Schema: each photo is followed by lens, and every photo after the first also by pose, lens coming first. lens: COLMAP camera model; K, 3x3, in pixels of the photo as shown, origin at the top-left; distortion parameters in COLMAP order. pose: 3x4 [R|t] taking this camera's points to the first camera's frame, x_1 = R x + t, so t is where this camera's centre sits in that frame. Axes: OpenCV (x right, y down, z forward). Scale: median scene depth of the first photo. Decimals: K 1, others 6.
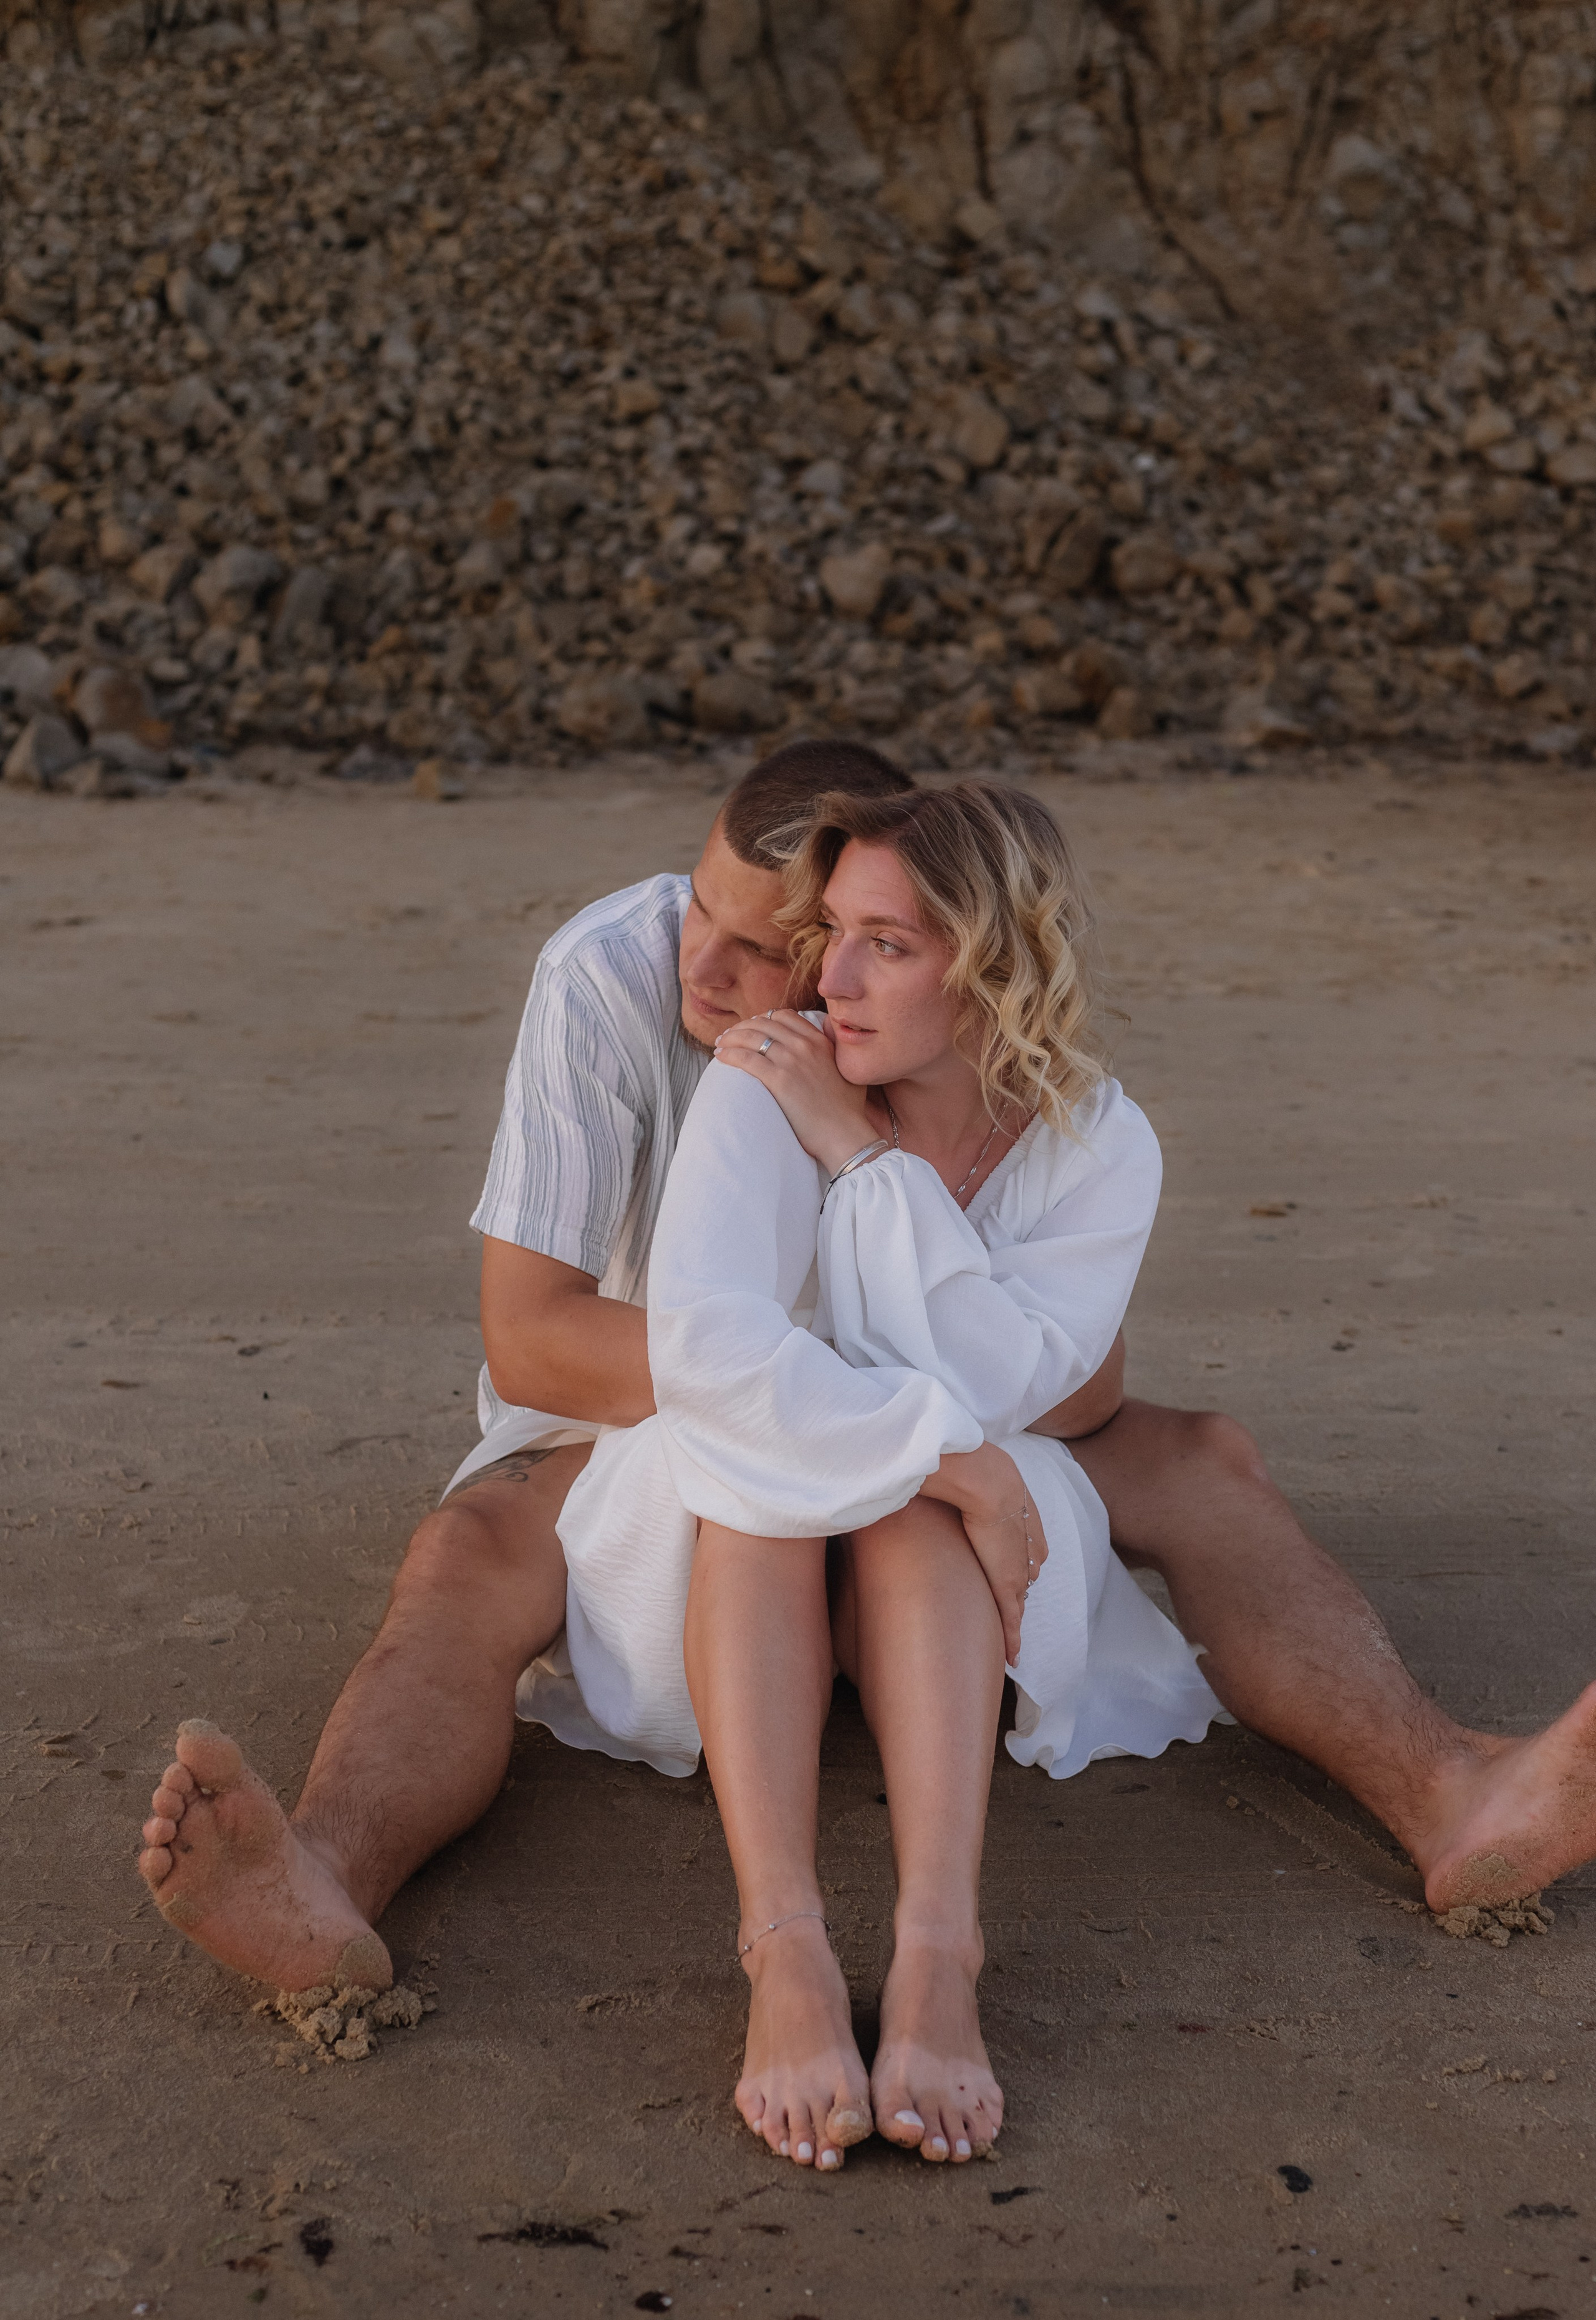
lens RADIAL K [[3842.6, 0, 865.0], [0, 3842.6, 1296.8], [0, 0, 1]] dist [0.020362, 0.000000]
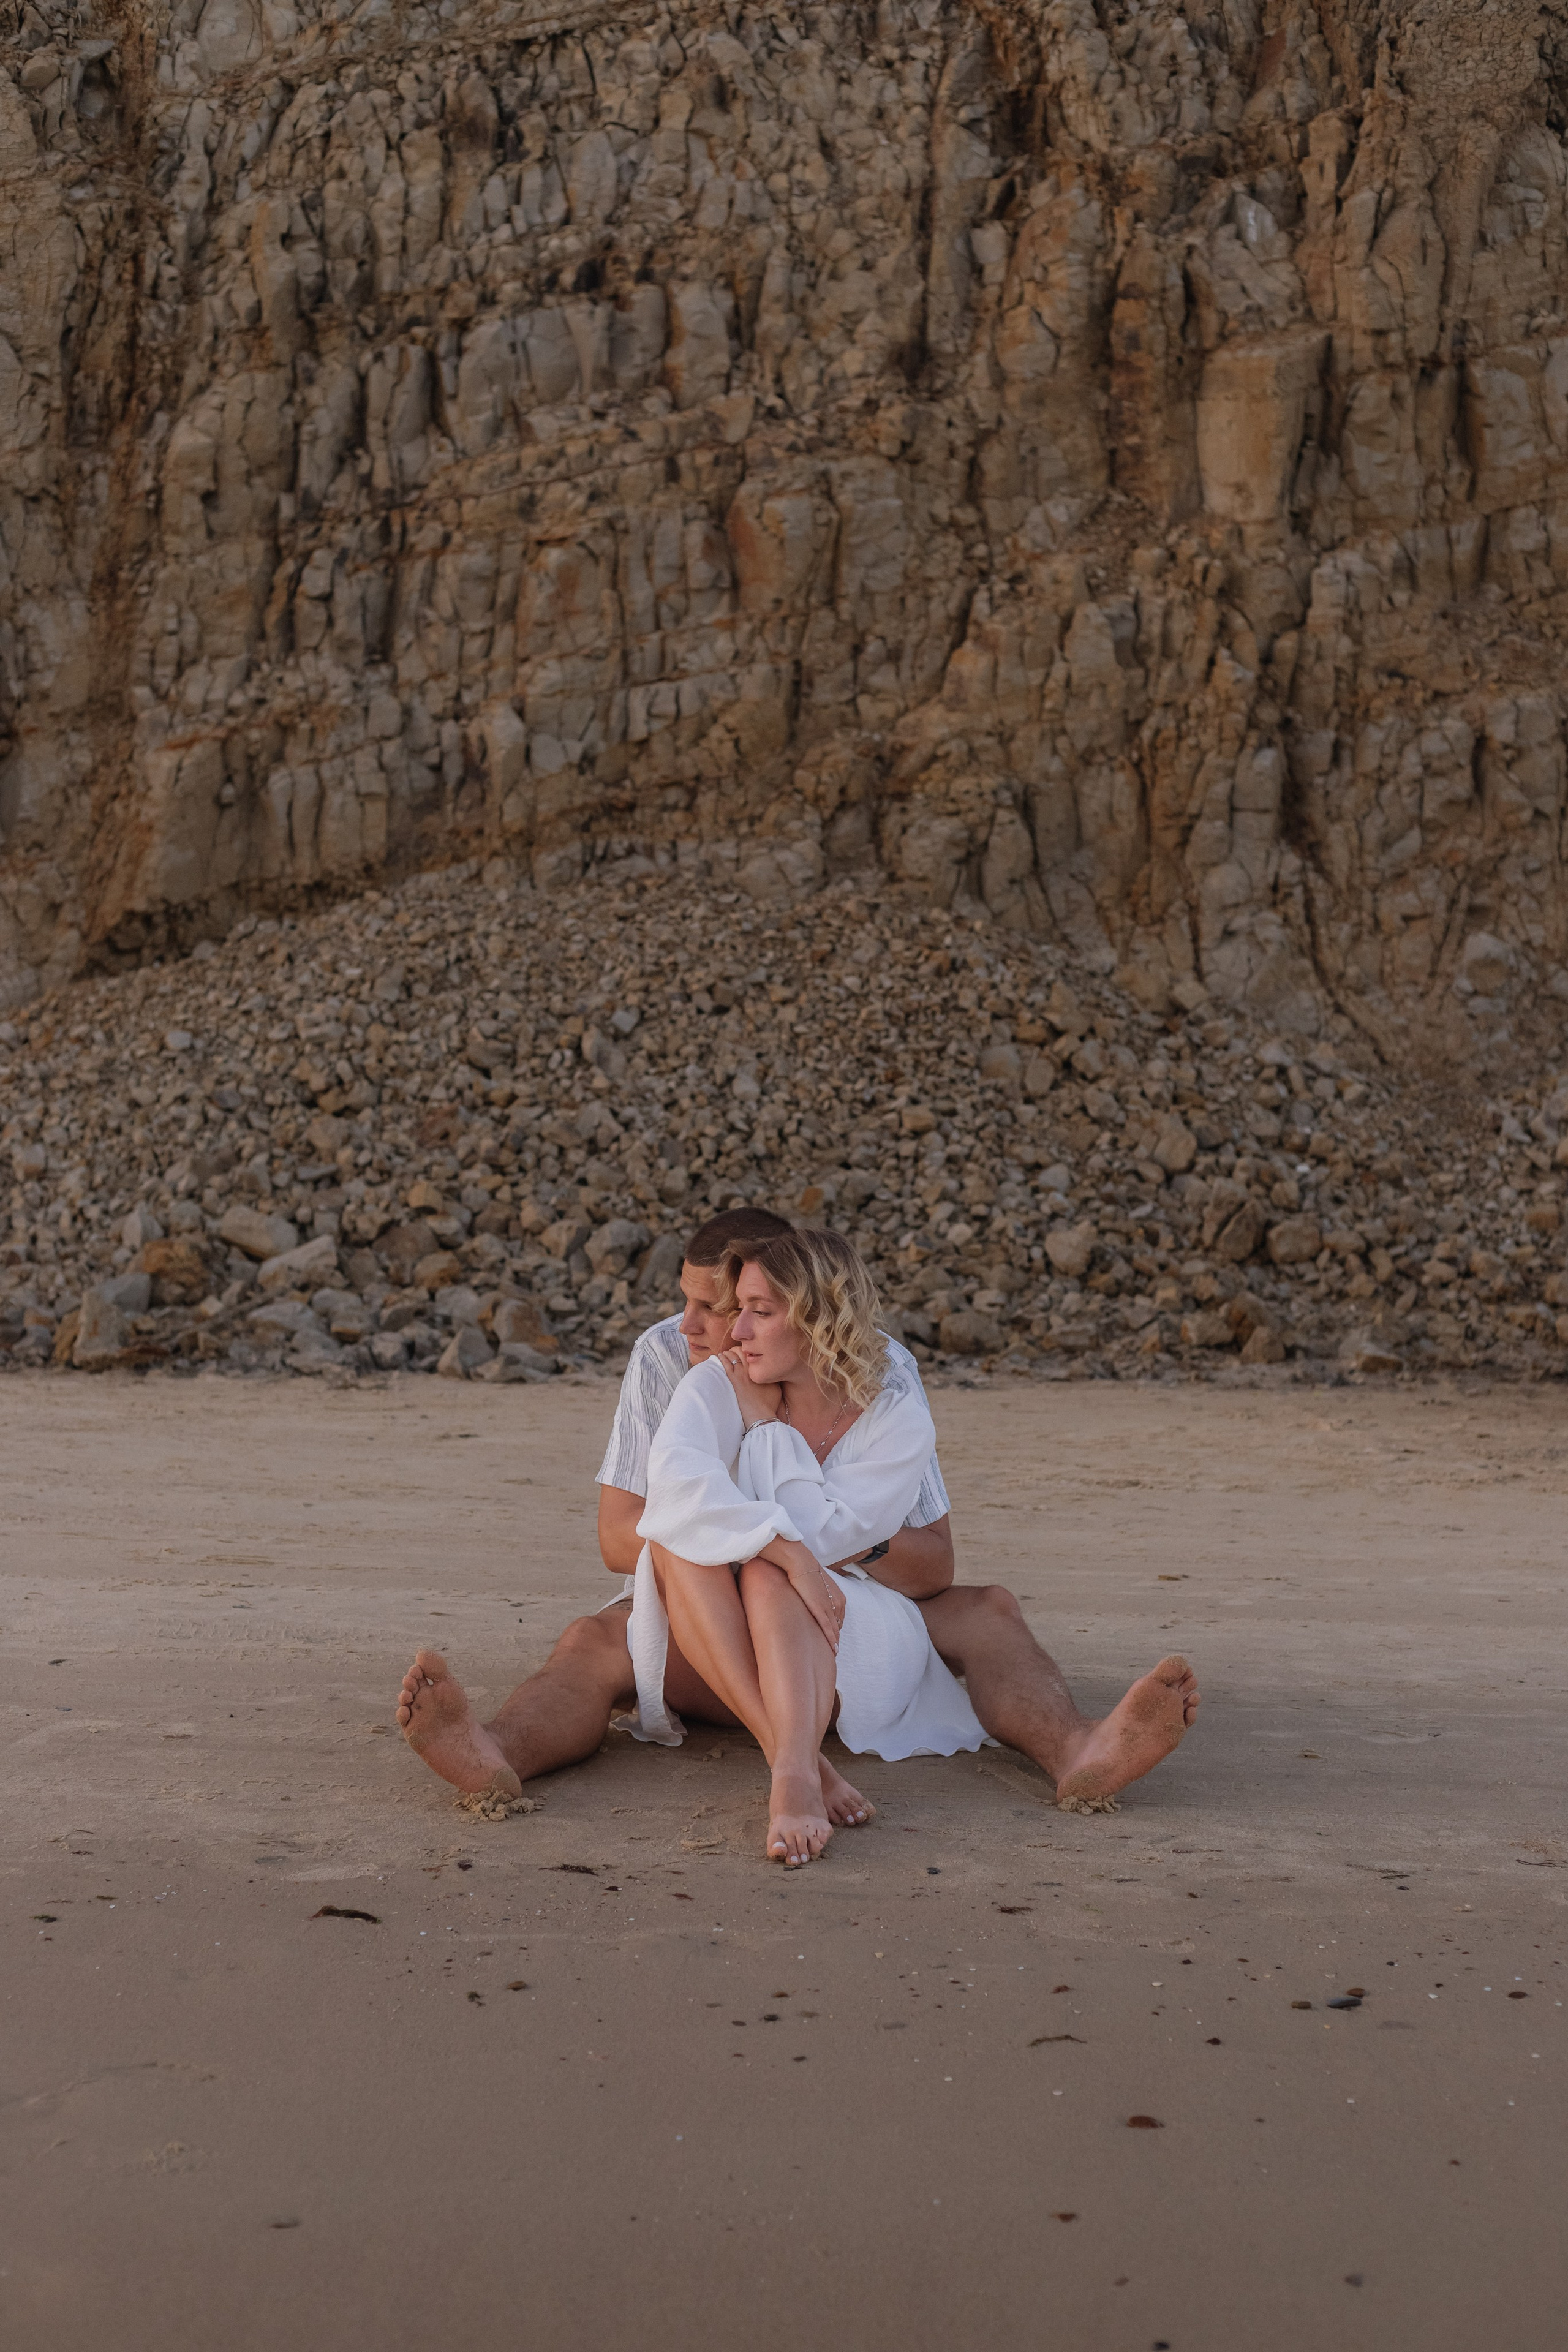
lens RADIAL K [[3495.8, 0, 794.0], [0, 3495.8, 1185.8], [0, 0, 1]] dist [0.020981, 0.000000]
pose [[0.991337, 0.006021, -0.131205, 0.062789], [-0.034756, 0.975365, -0.217841, 0.062769], [0.126661, 0.220514, 0.967125, -0.203145]]
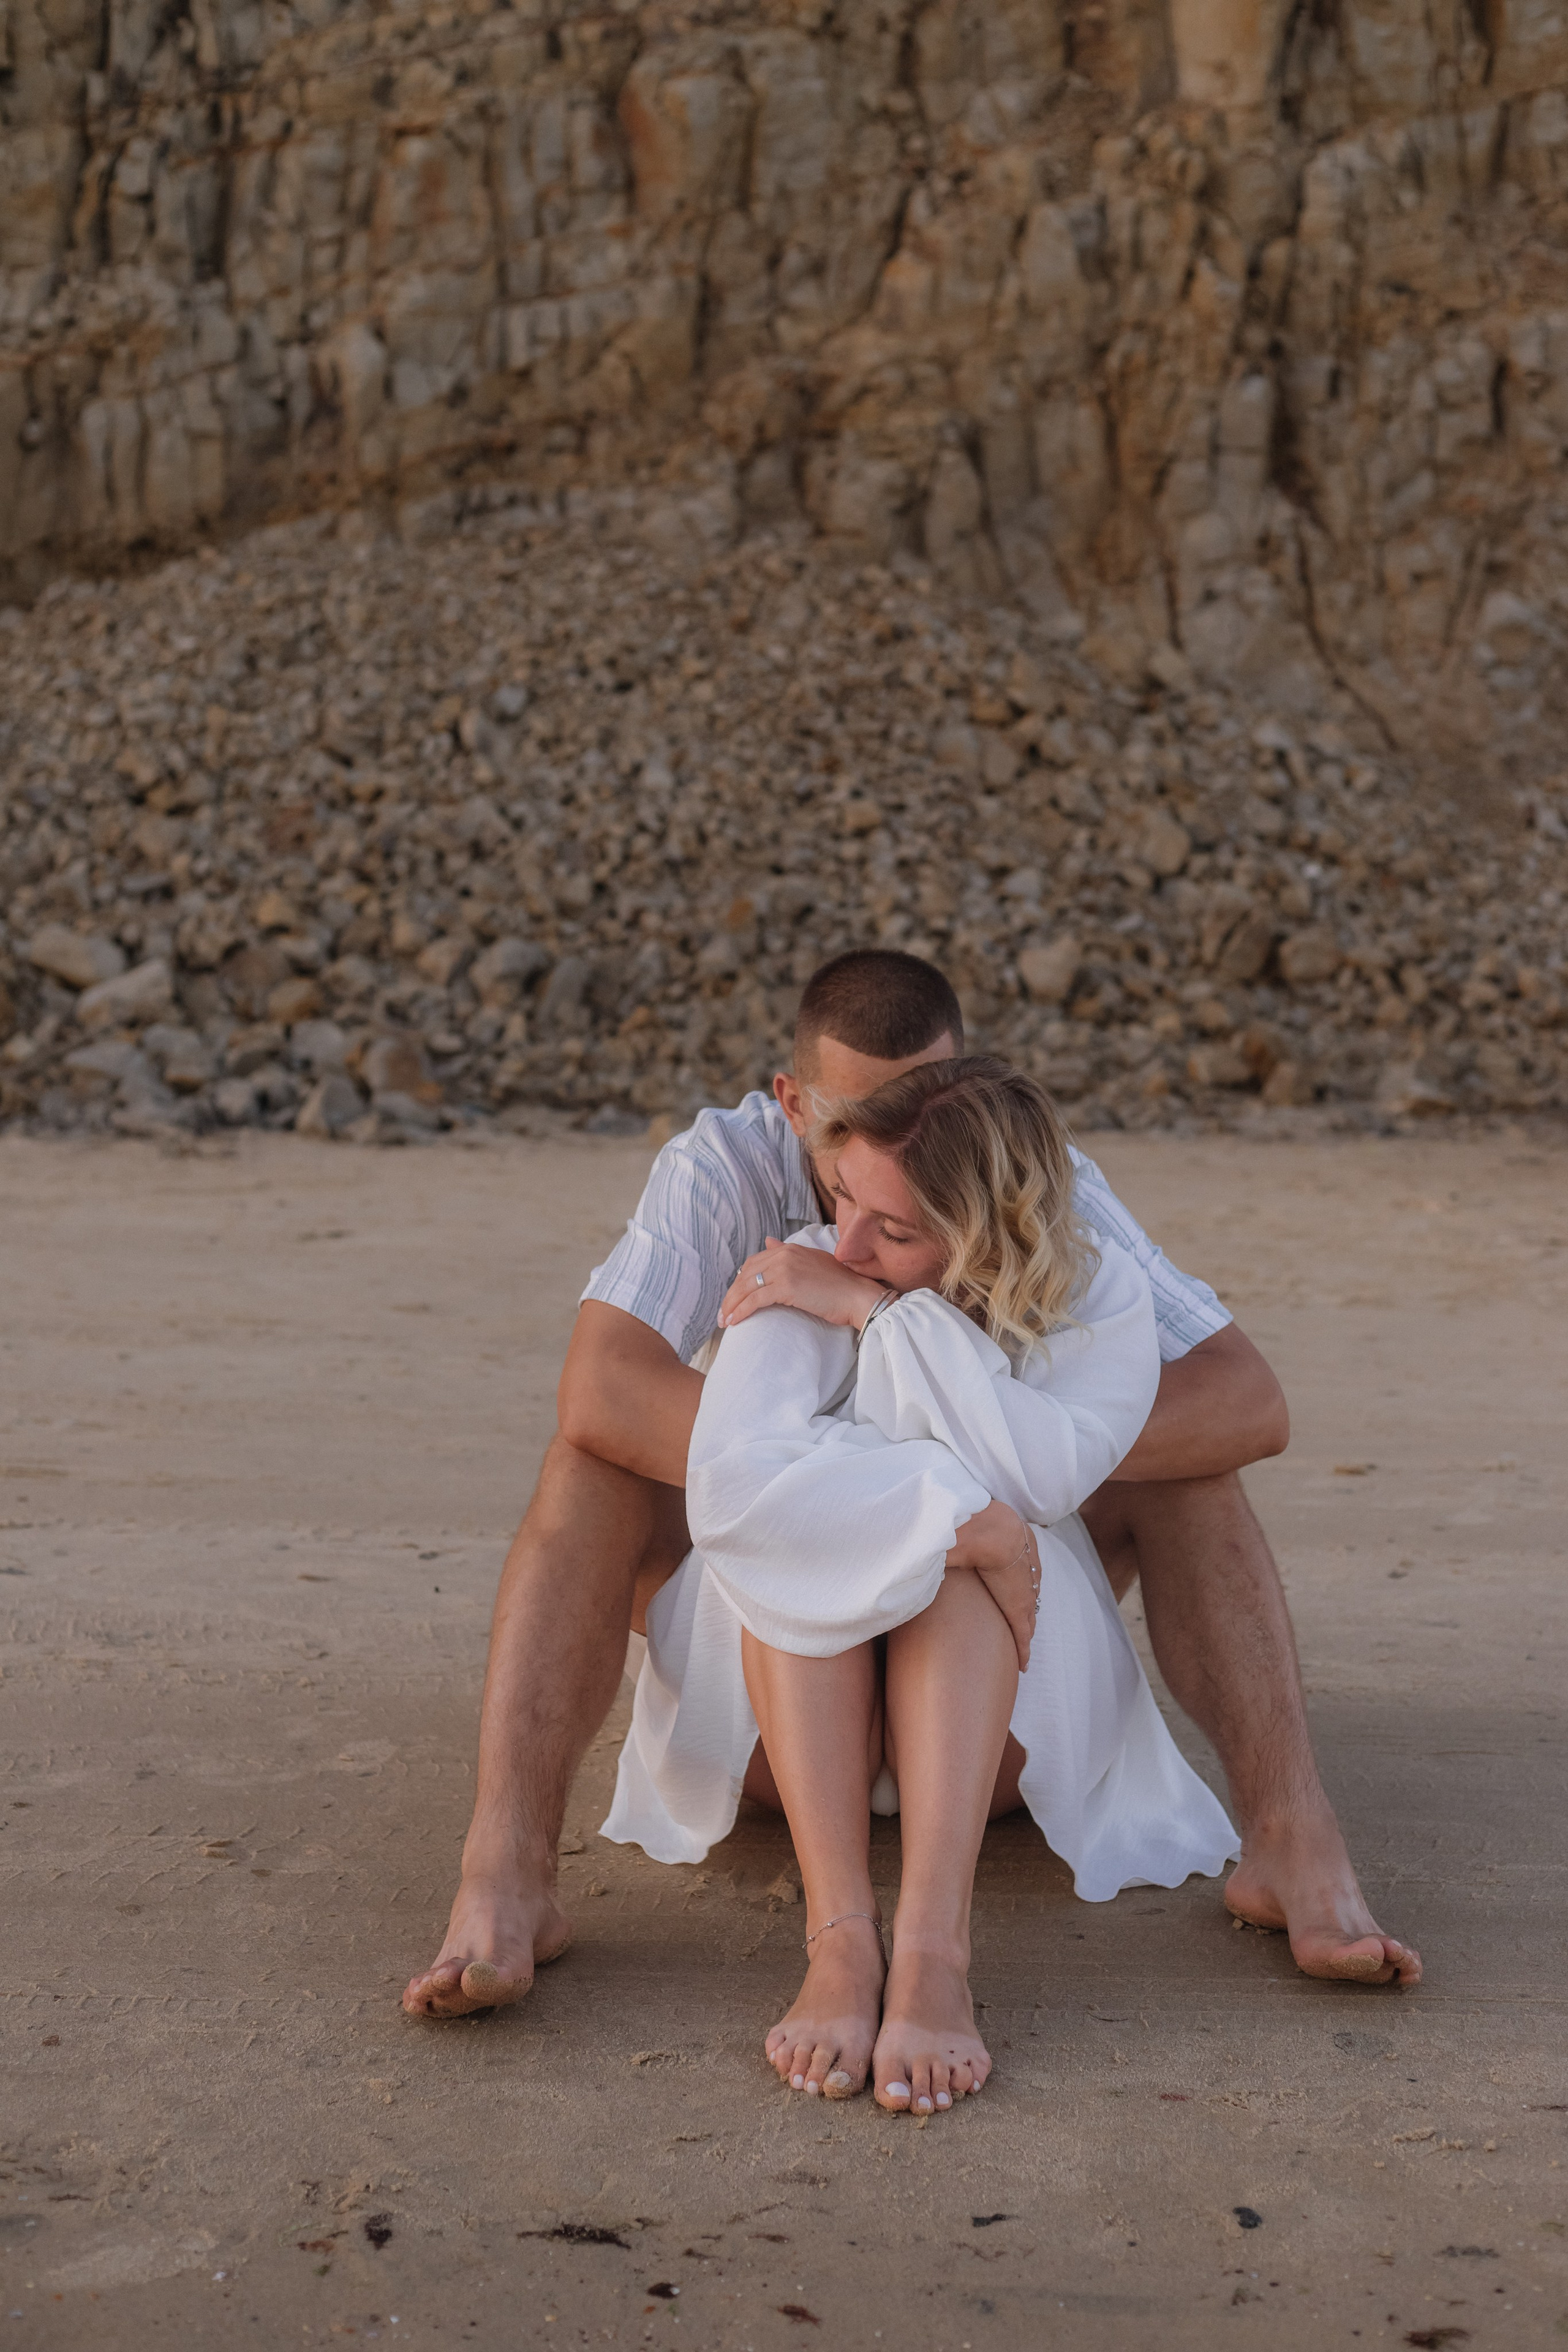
lens RADIAL K [[3495.8, 0, 779.9], [0, 3495.8, 1169.3], [0, 0, 1]] dist [0.020981, 0.000000]
pose [[0.995576, 0.007317, -0.093671, 0.015484], [-0.020258, 0.990230, -0.137963, 0.015596], [0.091747, 0.139250, 0.985998, -0.013891]]
